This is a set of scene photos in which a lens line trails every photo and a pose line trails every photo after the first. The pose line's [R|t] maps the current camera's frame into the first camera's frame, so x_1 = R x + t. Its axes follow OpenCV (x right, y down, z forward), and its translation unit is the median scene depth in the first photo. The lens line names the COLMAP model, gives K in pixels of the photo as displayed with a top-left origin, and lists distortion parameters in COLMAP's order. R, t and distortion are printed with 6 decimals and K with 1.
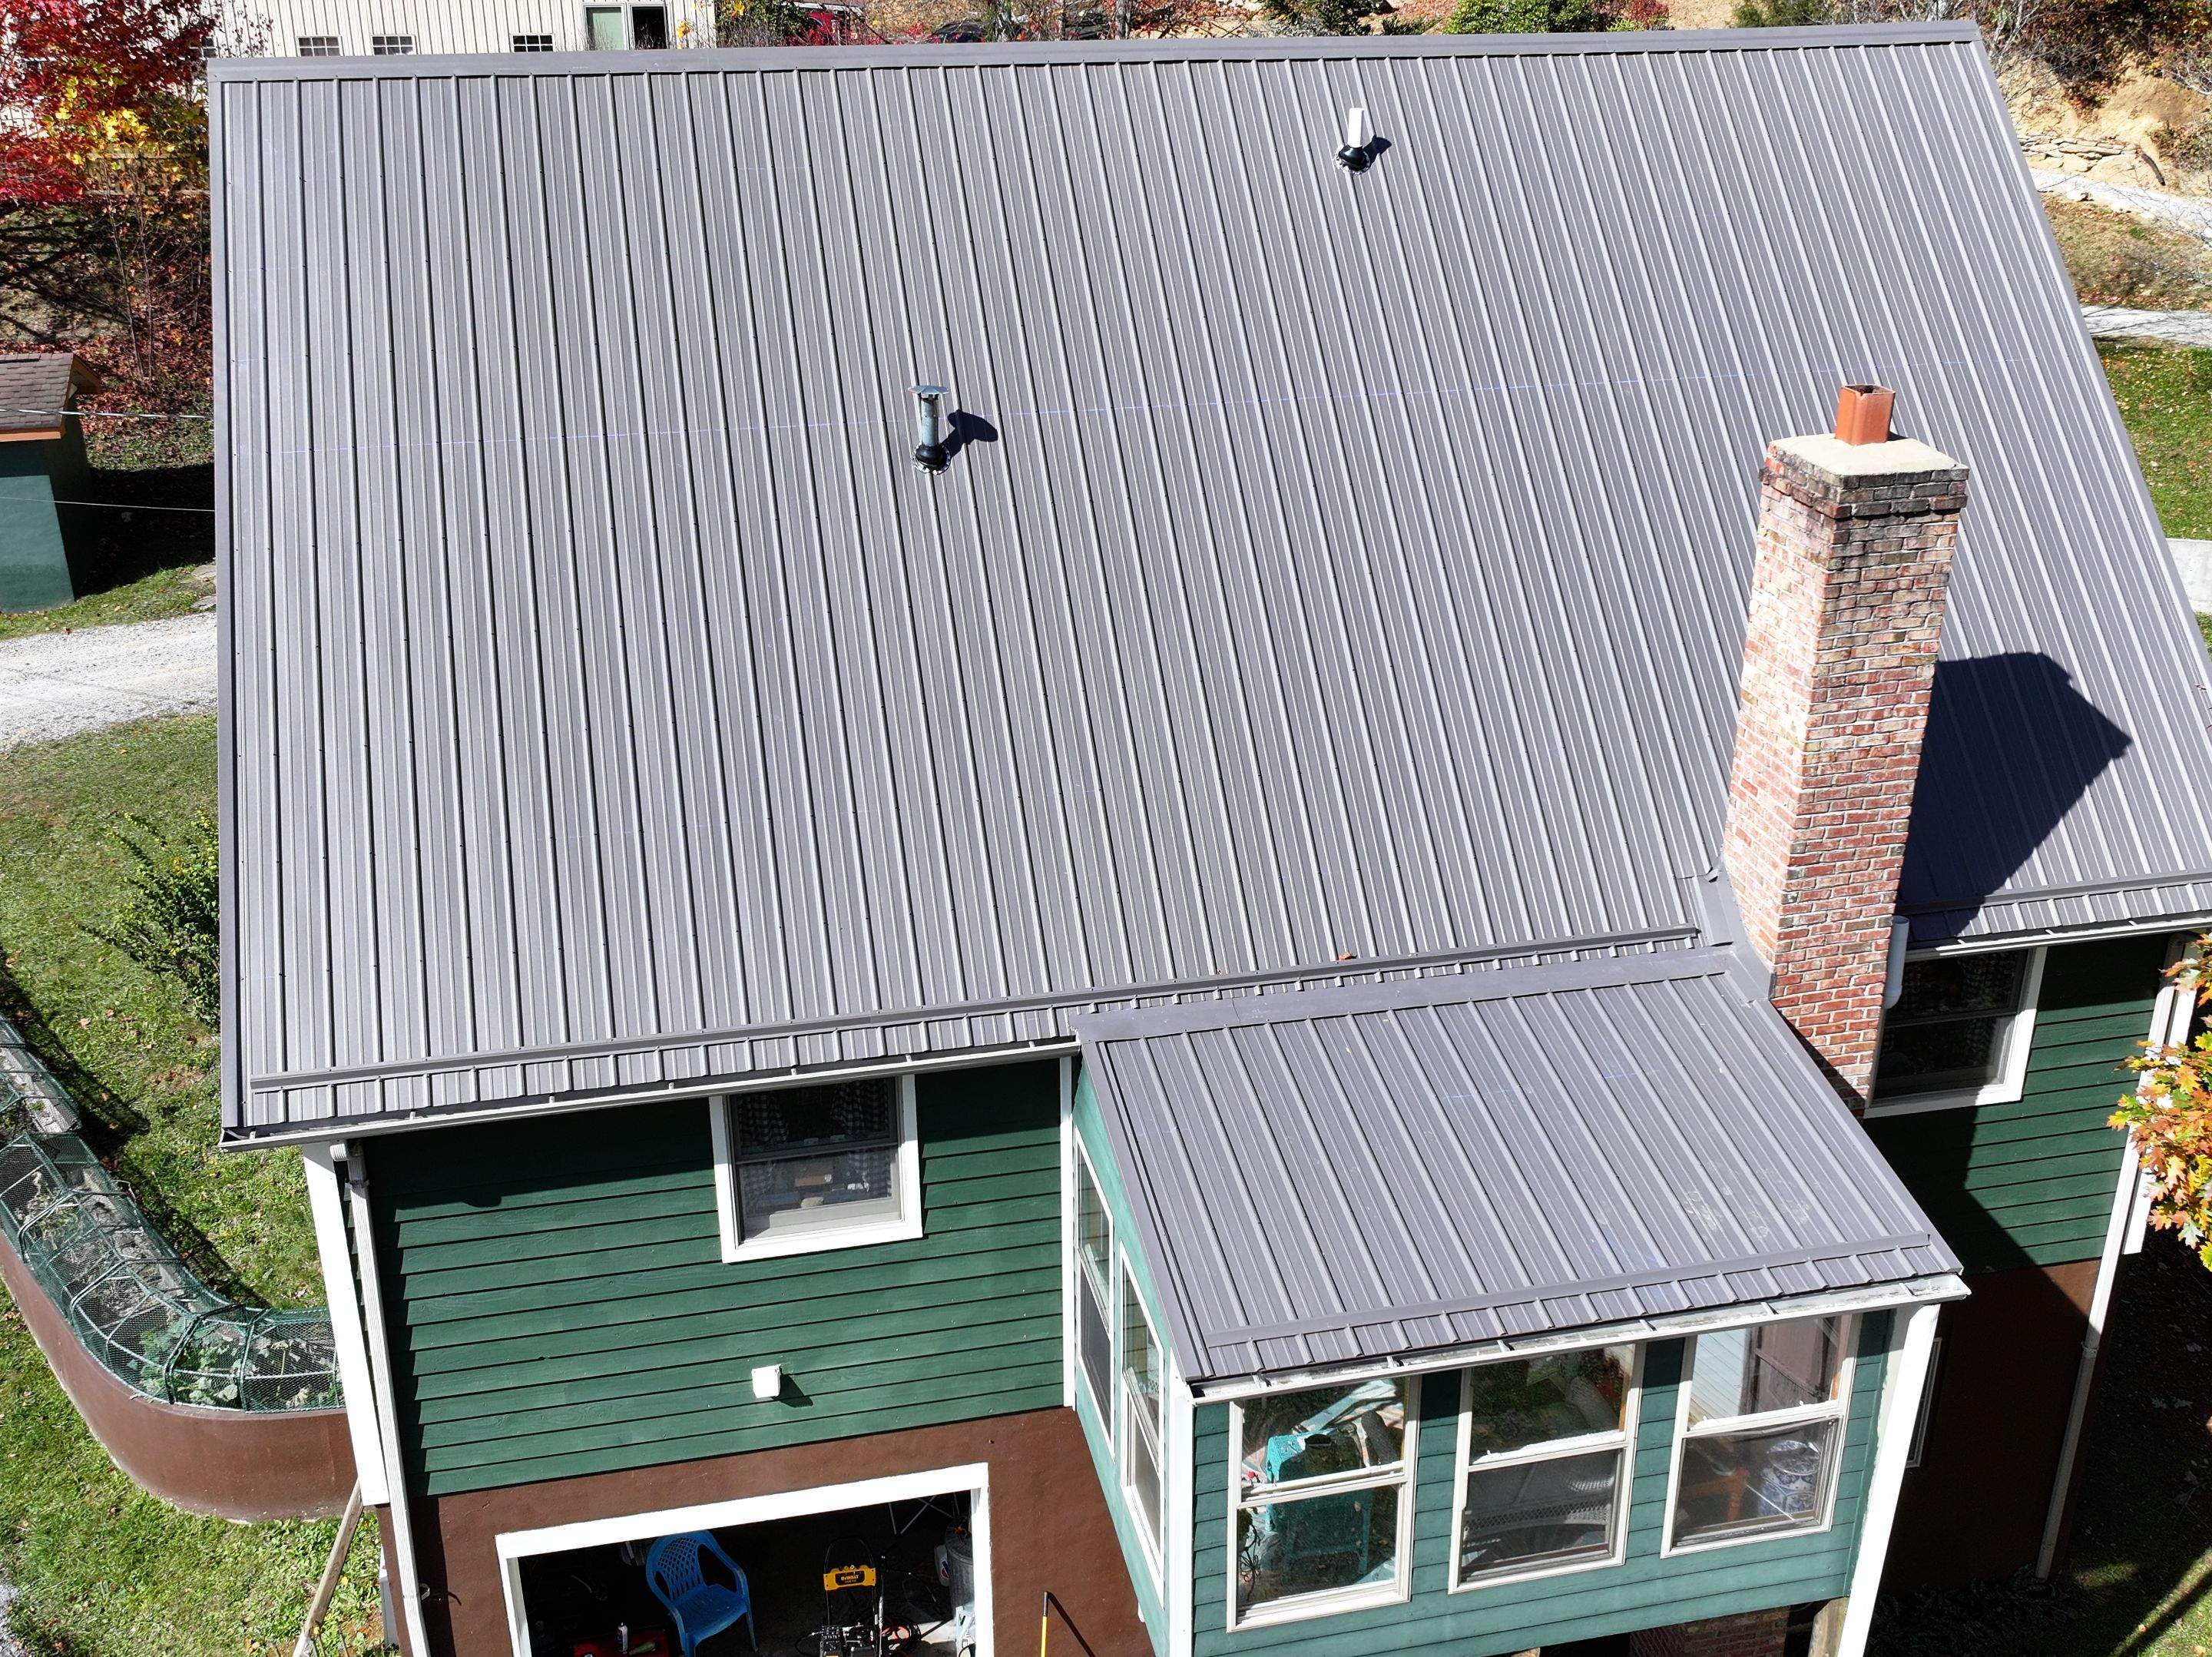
lens RADIAL K [[2219.3, 0, 1106.2], [0, 2219.3, 831.2], [0, 0, 1]] dist [0.018905, 0.000000]
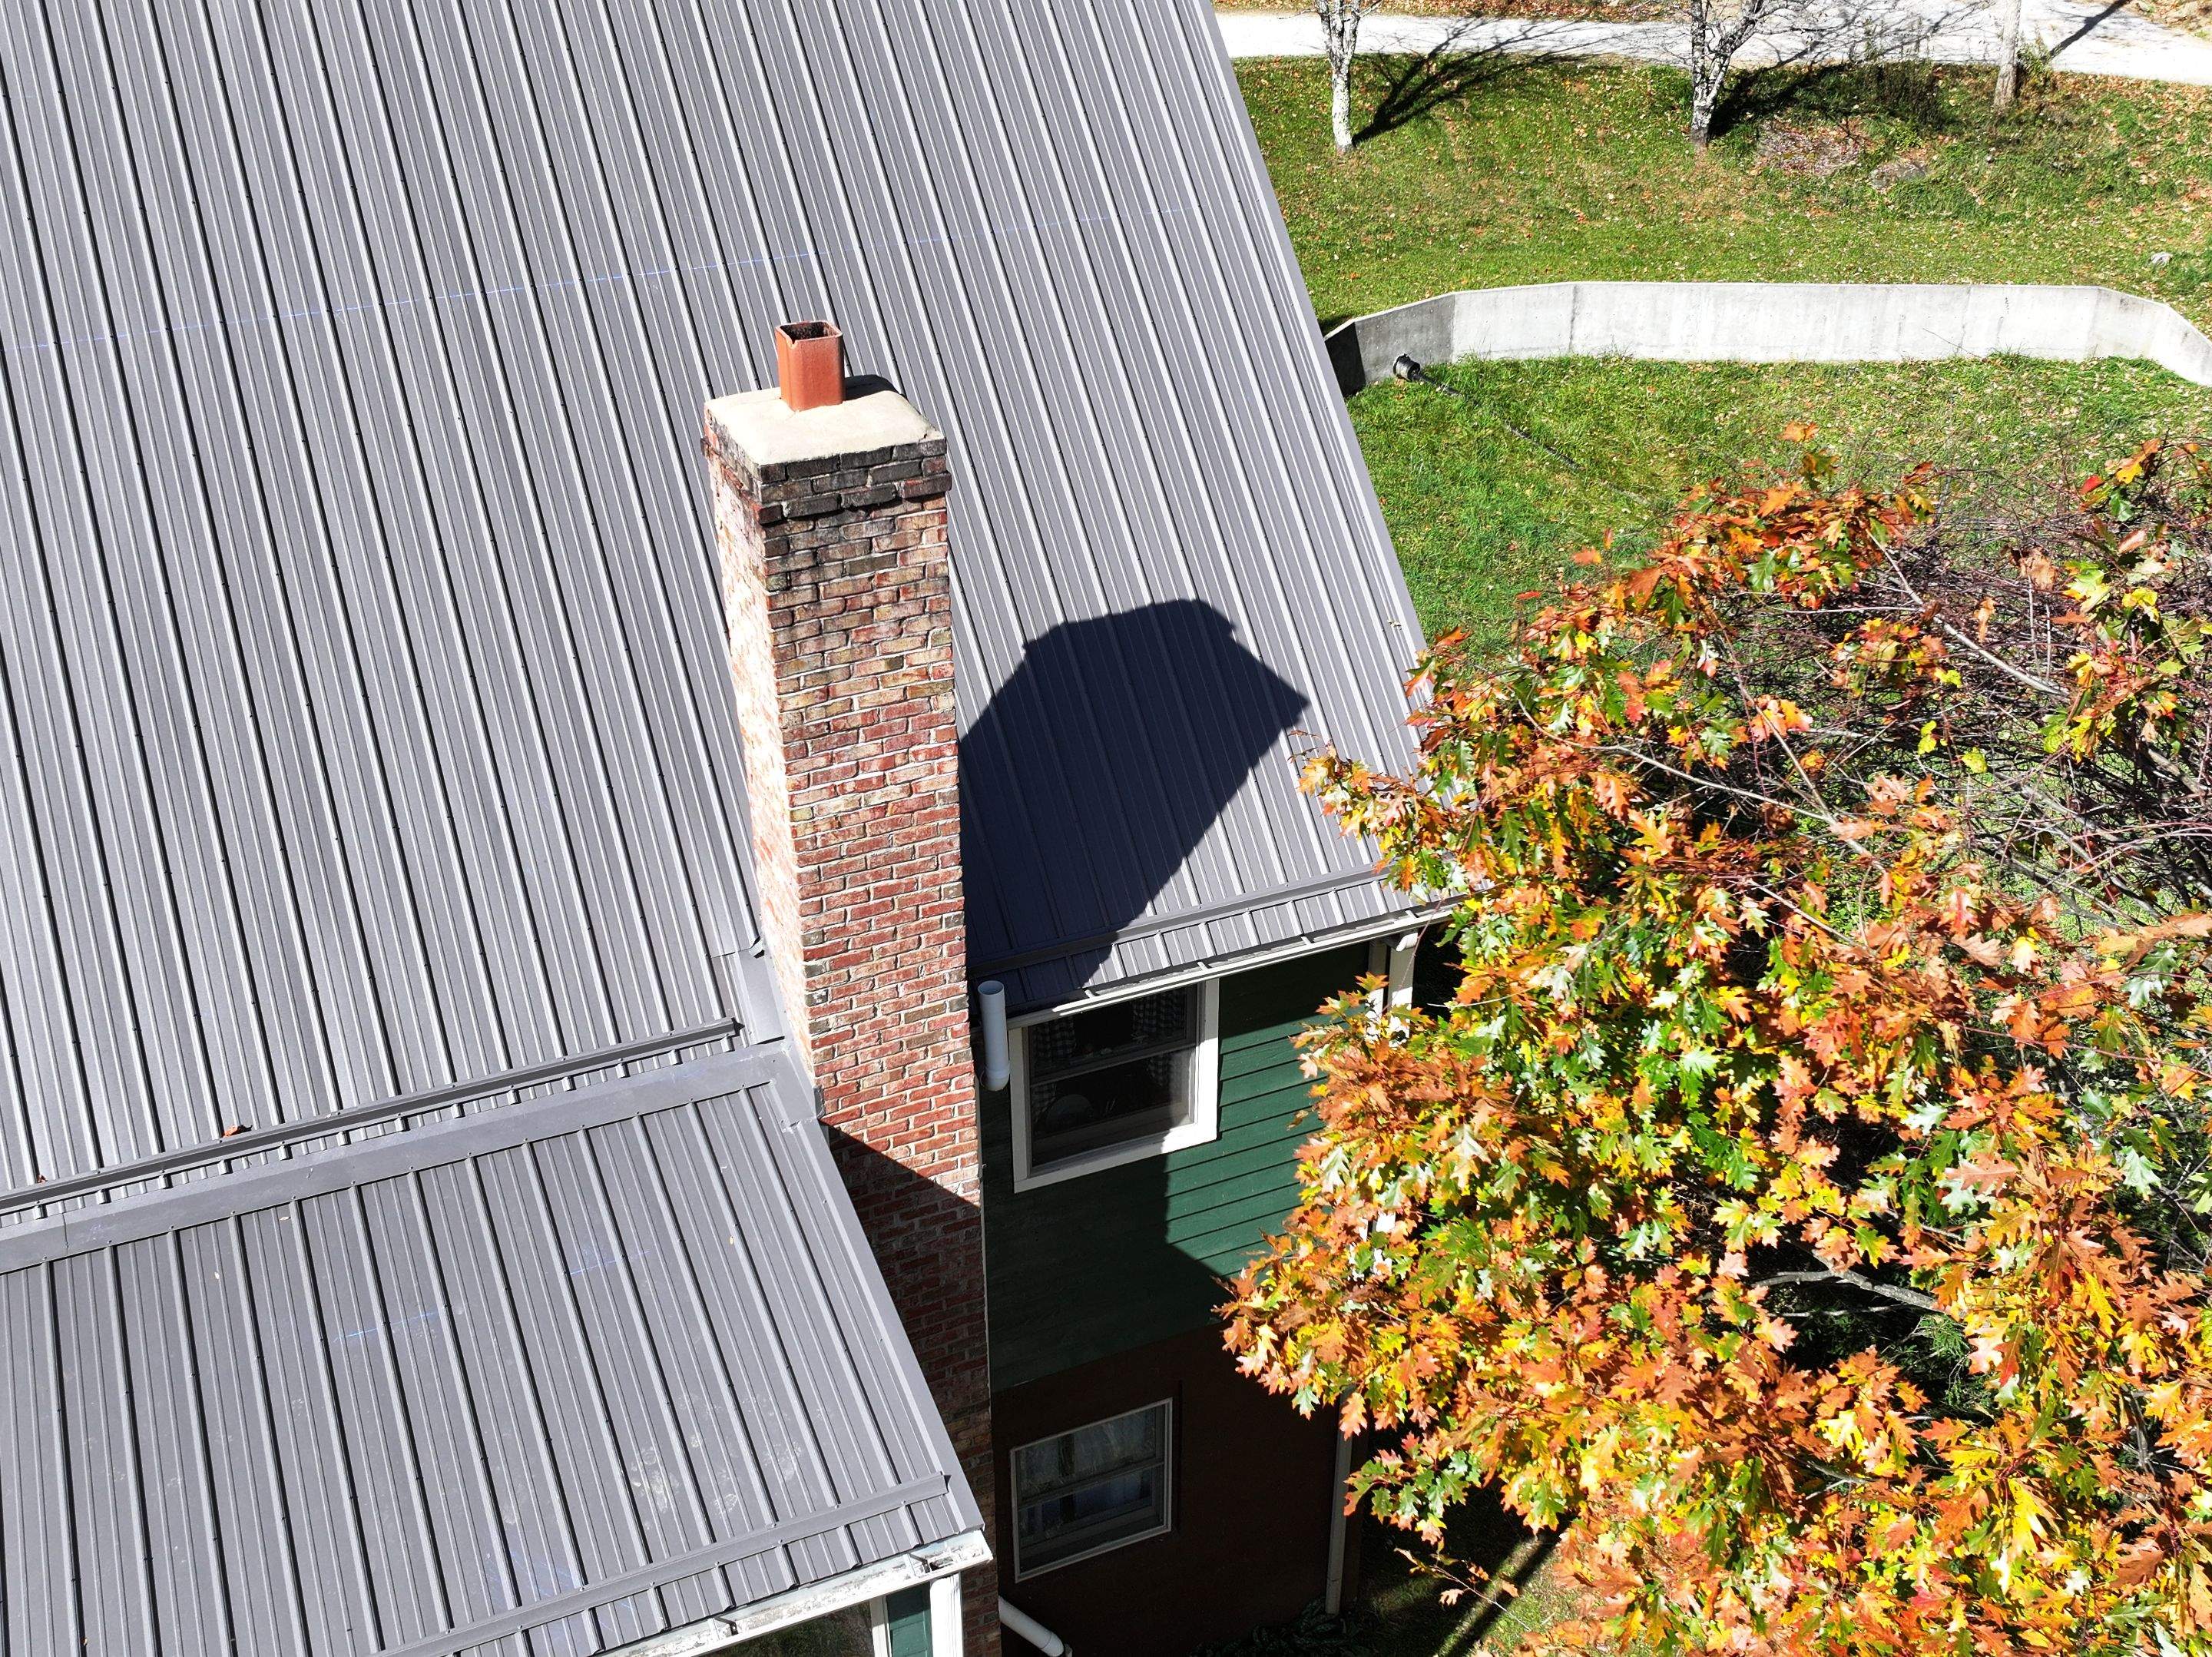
lens RADIAL K [[2219.3, 0, 1107.1], [0, 2219.3, 826.7], [0, 0, 1]] dist [0.018905, 0.000000]
pose [[0.983576, -0.093760, 0.154233, 0.293690], [0.074536, 0.989223, 0.126027, -0.116224], [-0.164387, -0.112461, 0.979964, 0.245892]]
